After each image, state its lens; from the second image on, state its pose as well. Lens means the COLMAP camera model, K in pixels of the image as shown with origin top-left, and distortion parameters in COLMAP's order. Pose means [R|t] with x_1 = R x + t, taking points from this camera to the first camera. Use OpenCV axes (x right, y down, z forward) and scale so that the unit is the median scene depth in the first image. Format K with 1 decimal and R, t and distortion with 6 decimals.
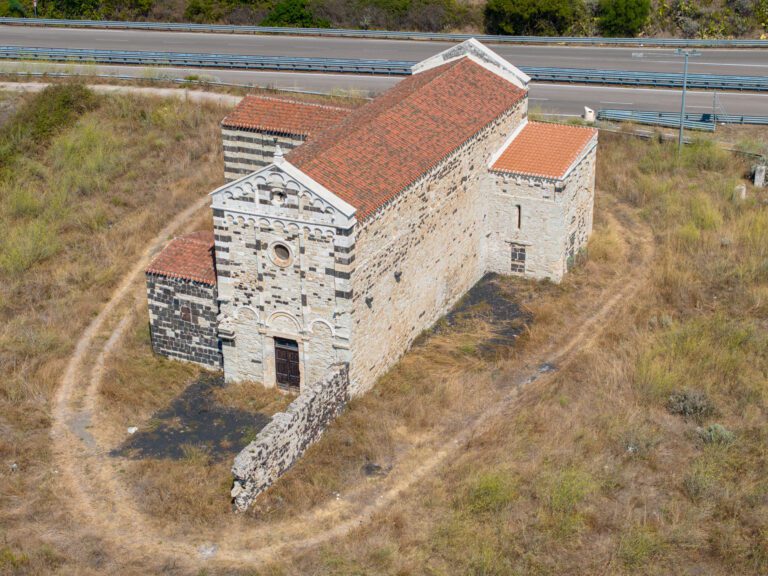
lens RADIAL K [[1525.2, 0, 361.5], [0, 1525.2, 330.5], [0, 0, 1]] dist [-0.090596, 0.214580]
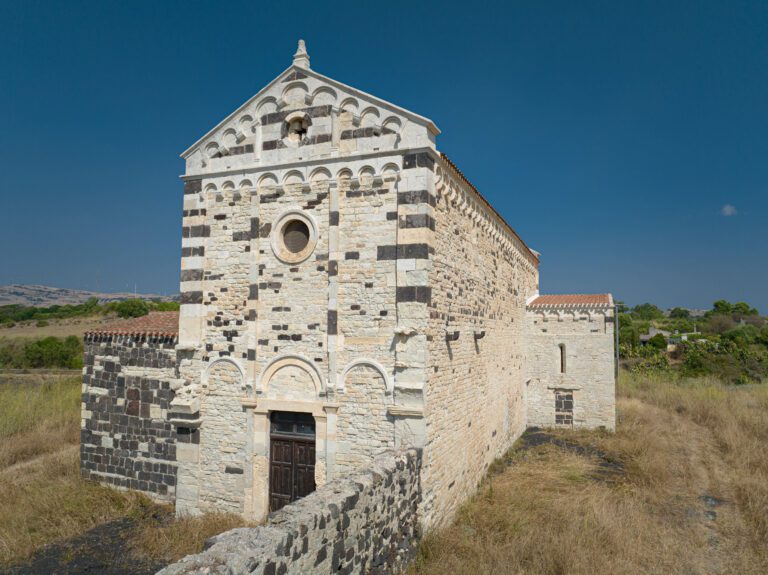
lens RADIAL K [[542.0, 0, 384.4], [0, 542.0, 290.1], [0, 0, 1]] dist [-0.040589, 0.005674]
pose [[0.997020, 0.032817, 0.069809, -0.032607], [0.006969, 0.862973, -0.505201, 0.062444], [-0.076823, 0.504183, 0.860173, 0.820175]]
